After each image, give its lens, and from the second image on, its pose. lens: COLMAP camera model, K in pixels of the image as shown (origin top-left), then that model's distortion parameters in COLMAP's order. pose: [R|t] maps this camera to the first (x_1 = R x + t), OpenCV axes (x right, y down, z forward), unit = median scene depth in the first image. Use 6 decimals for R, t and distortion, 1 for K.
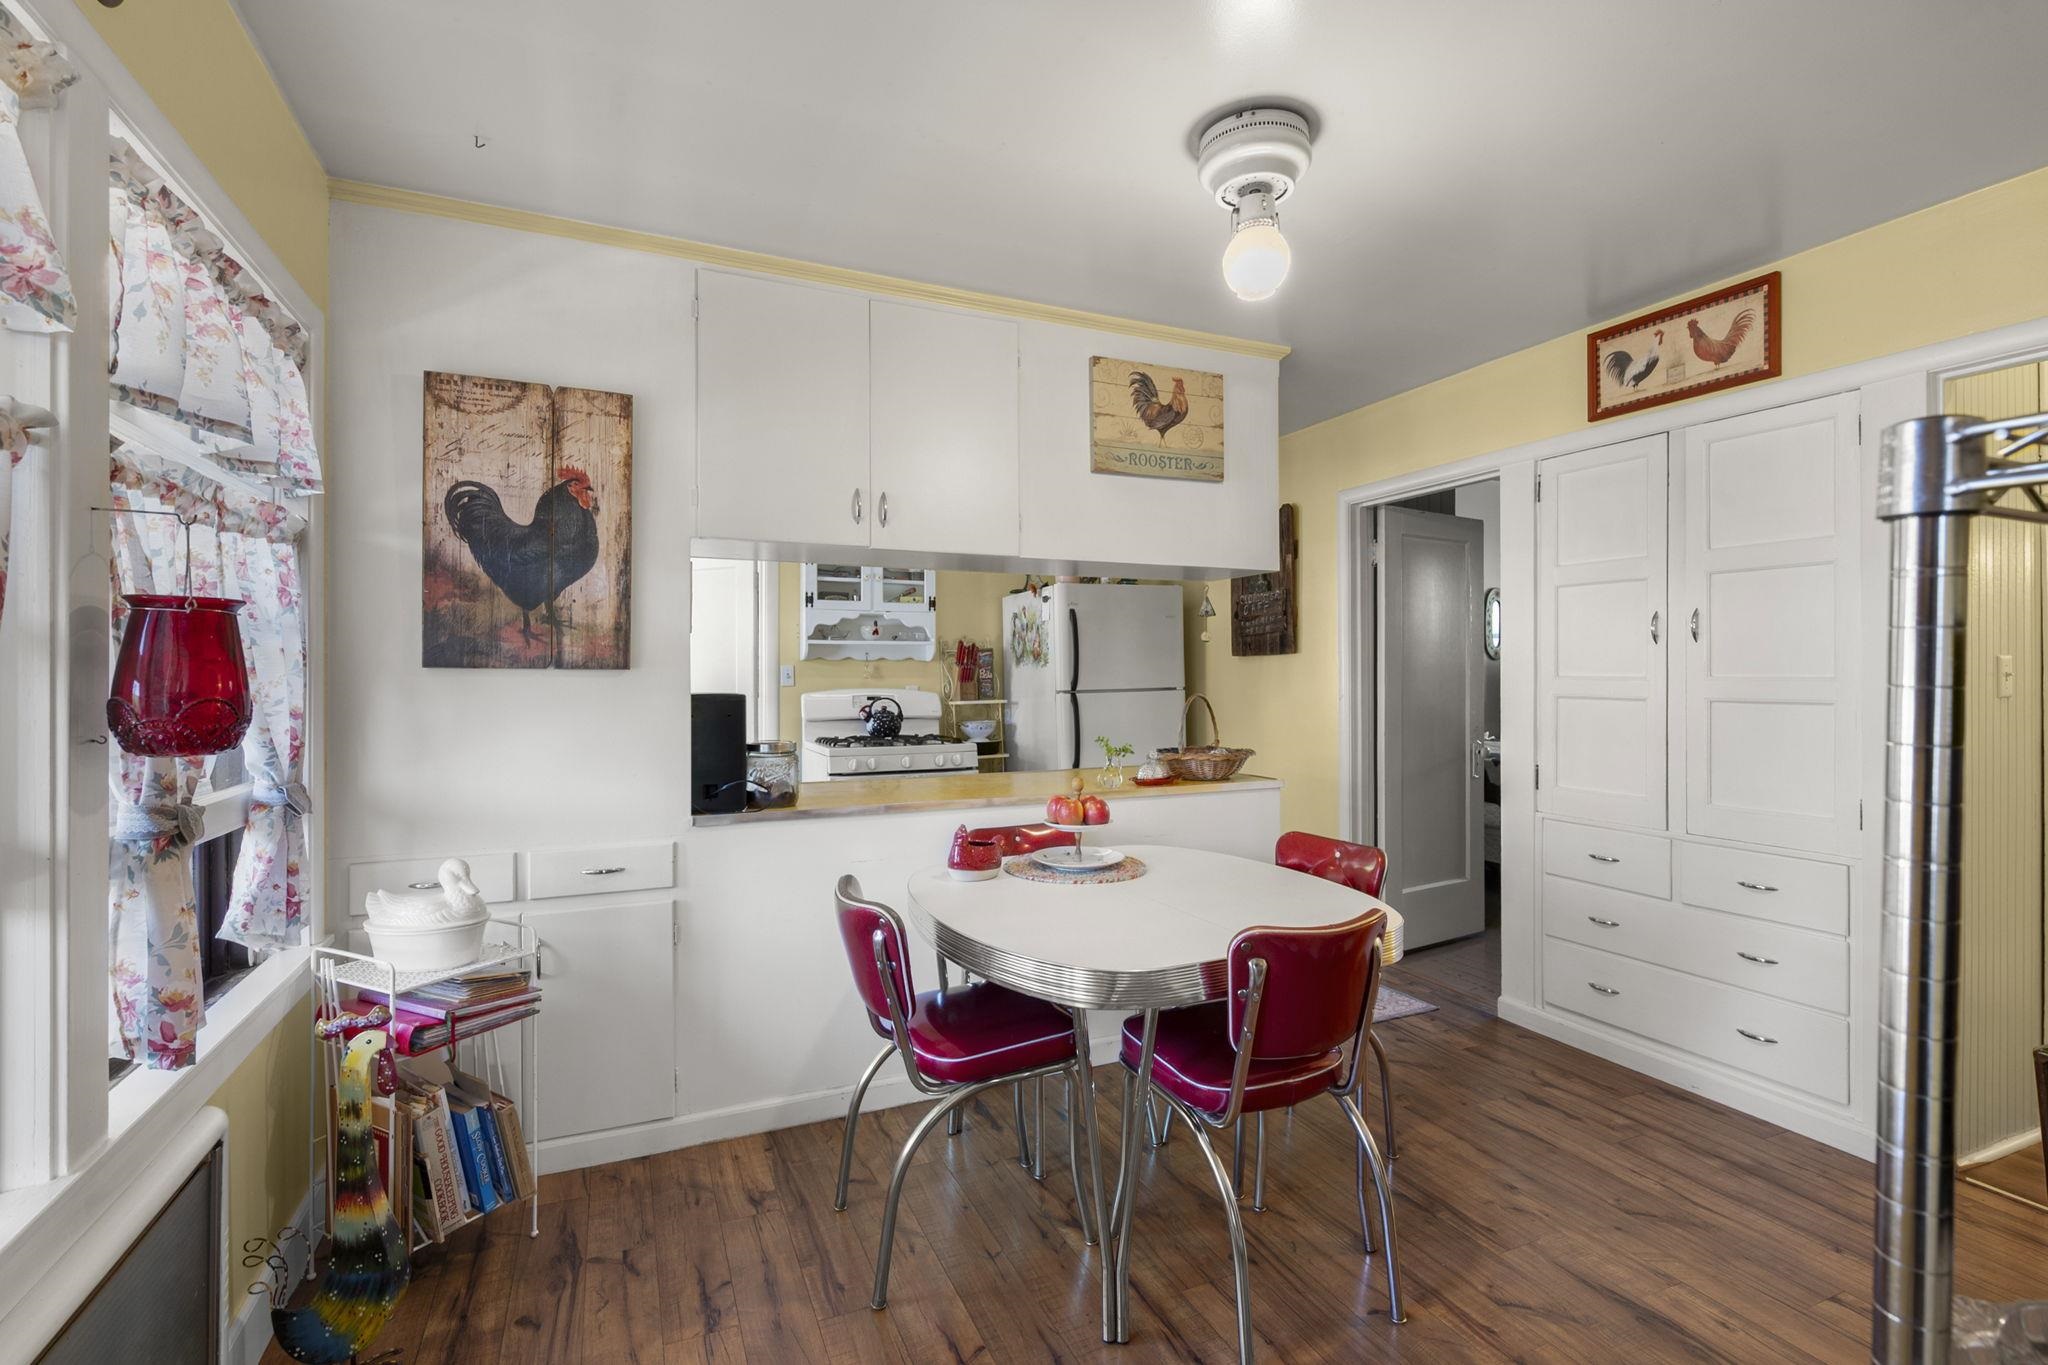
lens RADIAL K [[940.1, 0, 1017.7], [0, 940.1, 680.8], [0, 0, 1]] dist [0.001333, 0.000262]
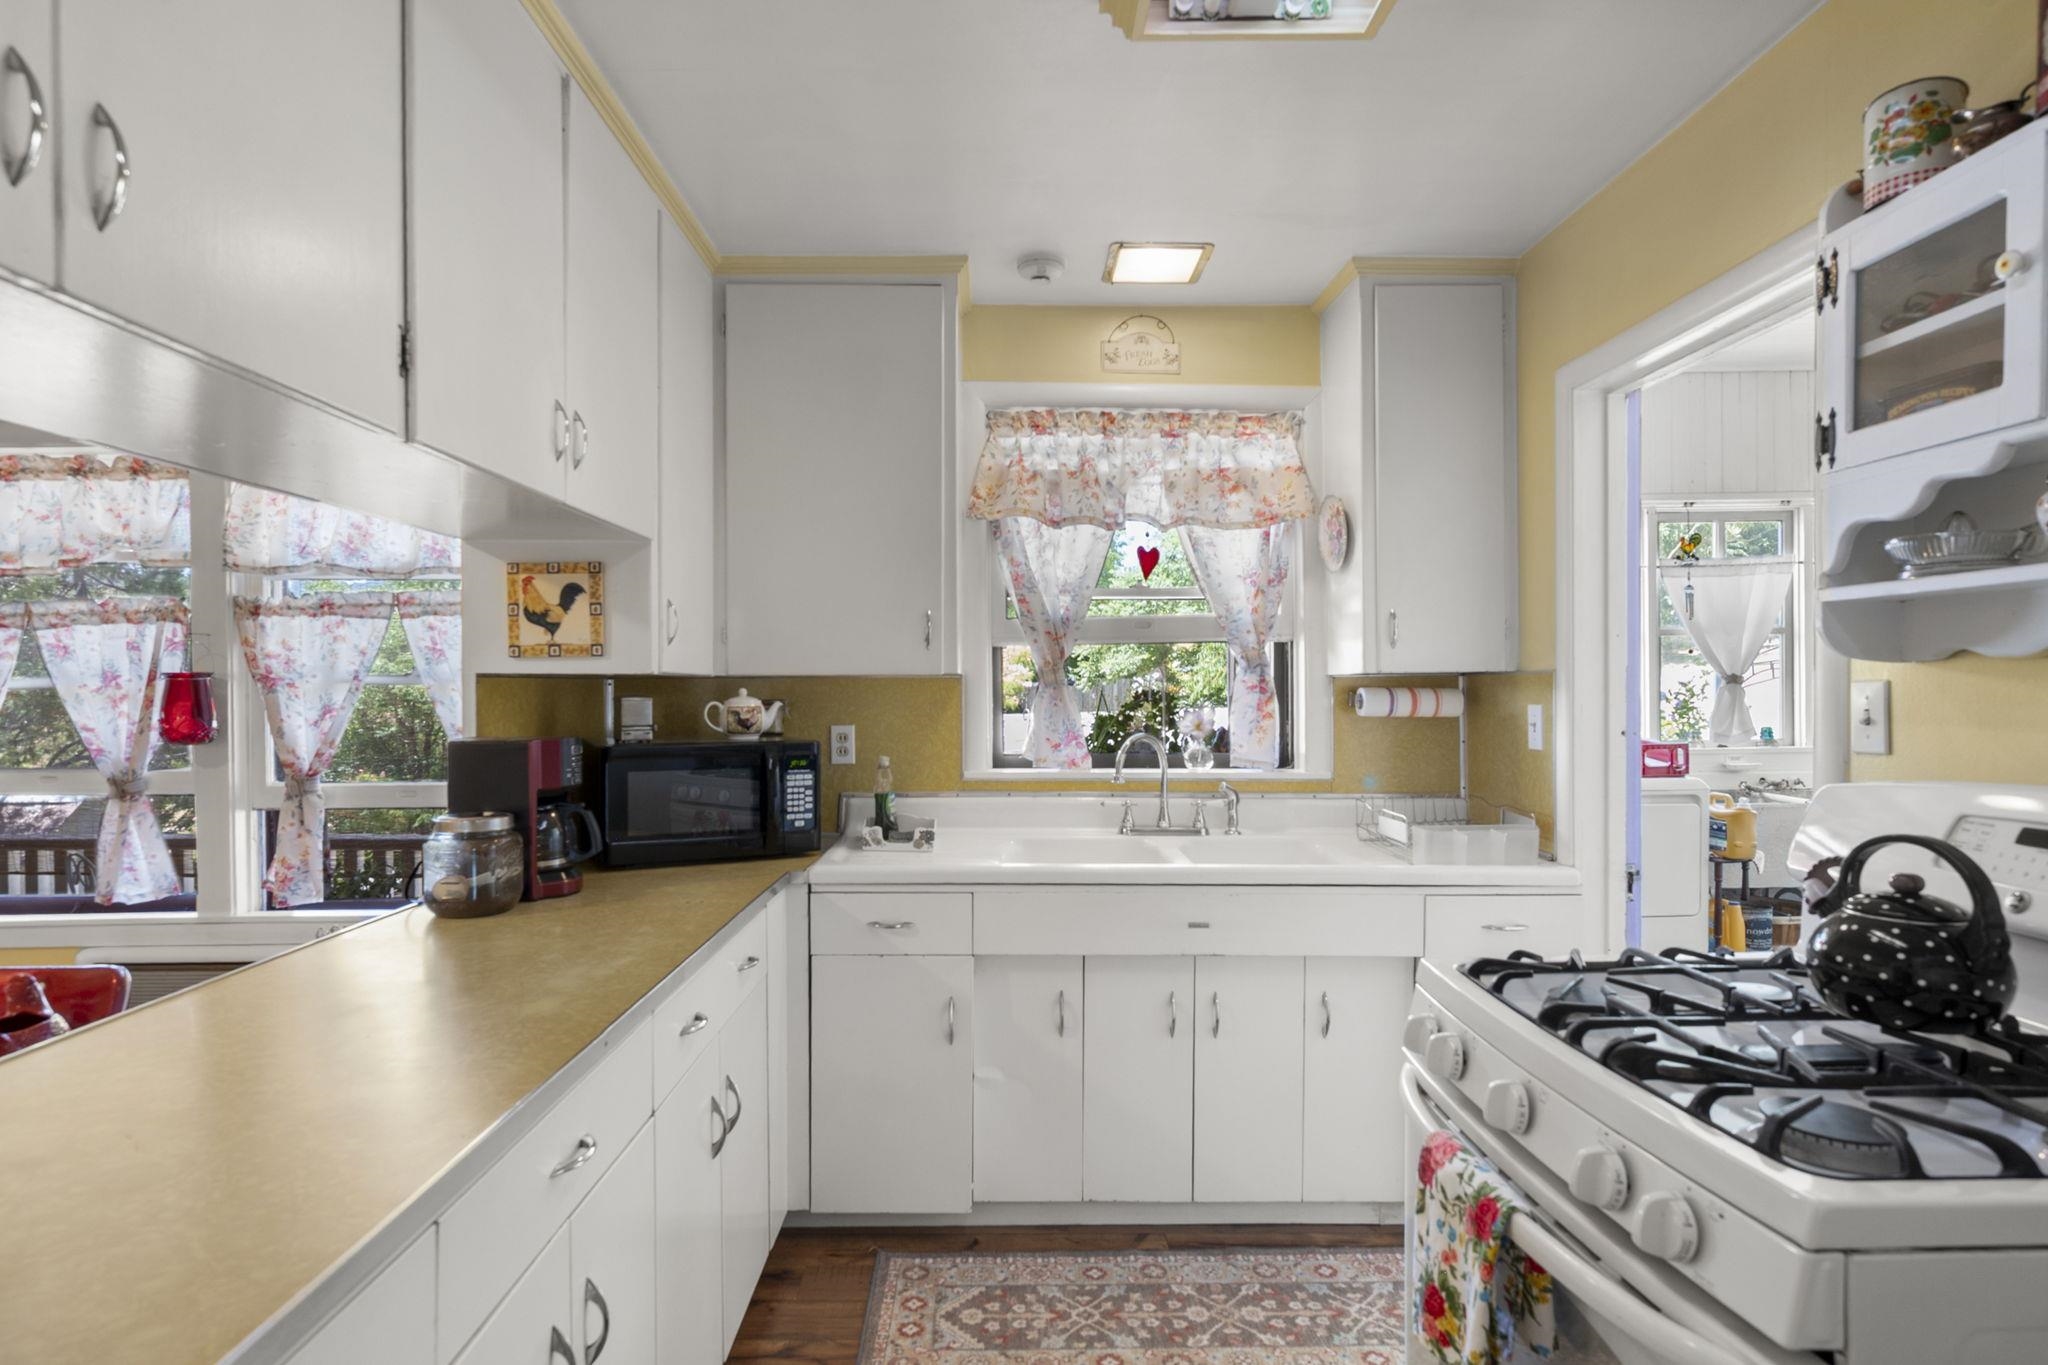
lens RADIAL K [[1073.0, 0, 1016.5], [0, 1073.0, 687.4], [0, 0, 1]] dist [-0.004003, 0.000190]
pose [[-0.391549, 0.004917, -0.920144, 0.155561], [0.000665, 0.999987, 0.005060, -0.016479], [0.920157, 0.001369, -0.391547, 0.904053]]
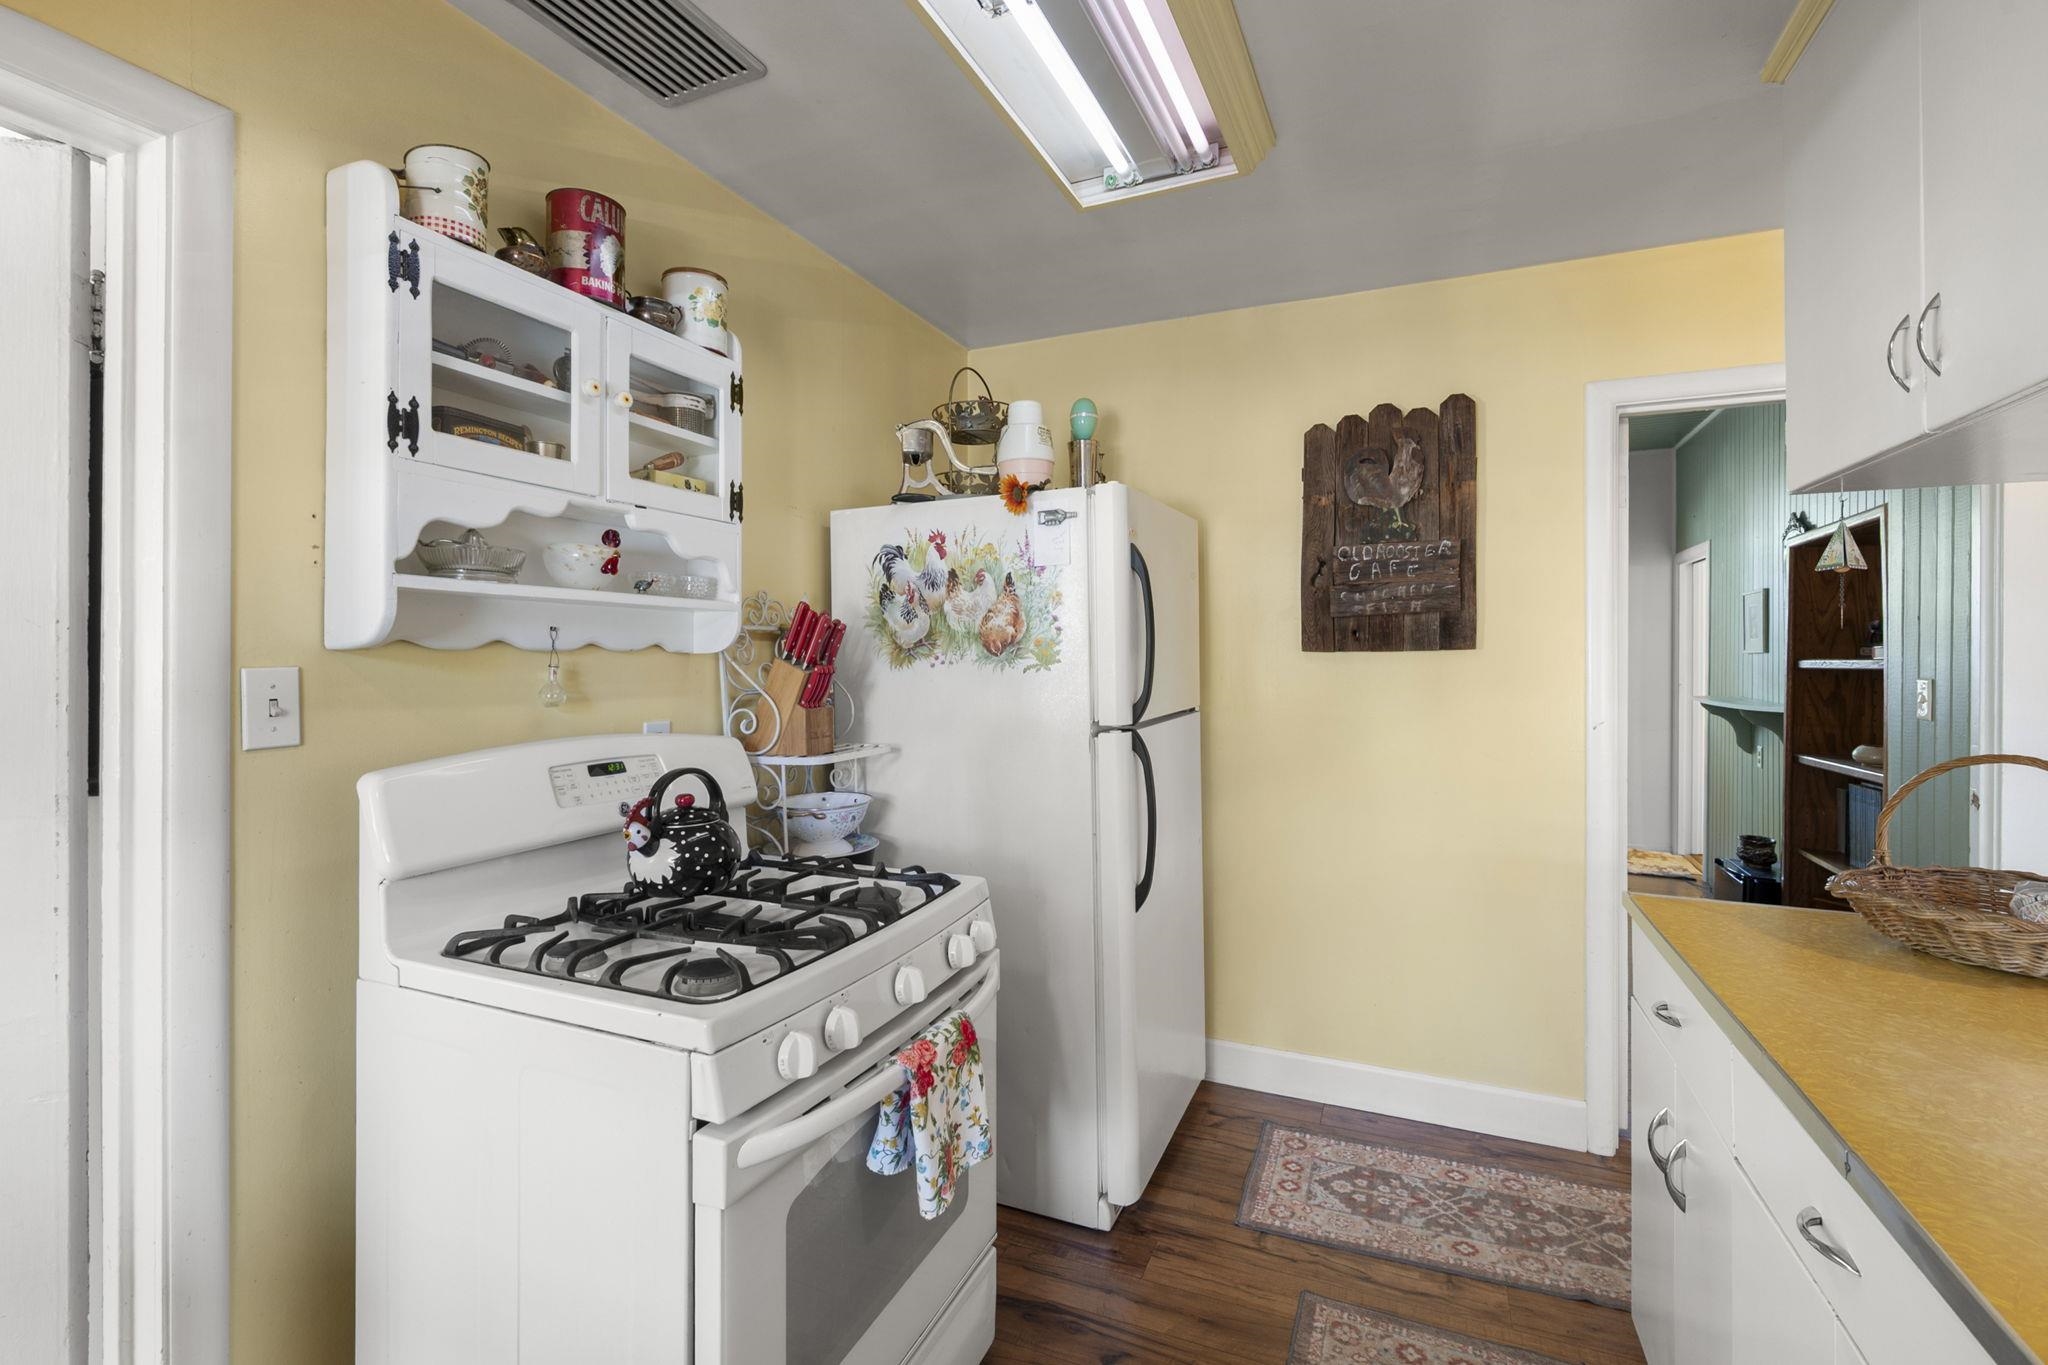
lens RADIAL K [[916.7, 0, 1020.1], [0, 916.7, 656.2], [0, 0, 1]] dist [-0.000270, -0.000236]
pose [[0.736917, 0.005887, 0.675957, -0.267684], [-0.000870, 0.999970, -0.007761, -0.018316], [-0.675982, 0.005131, 0.736900, 0.687152]]
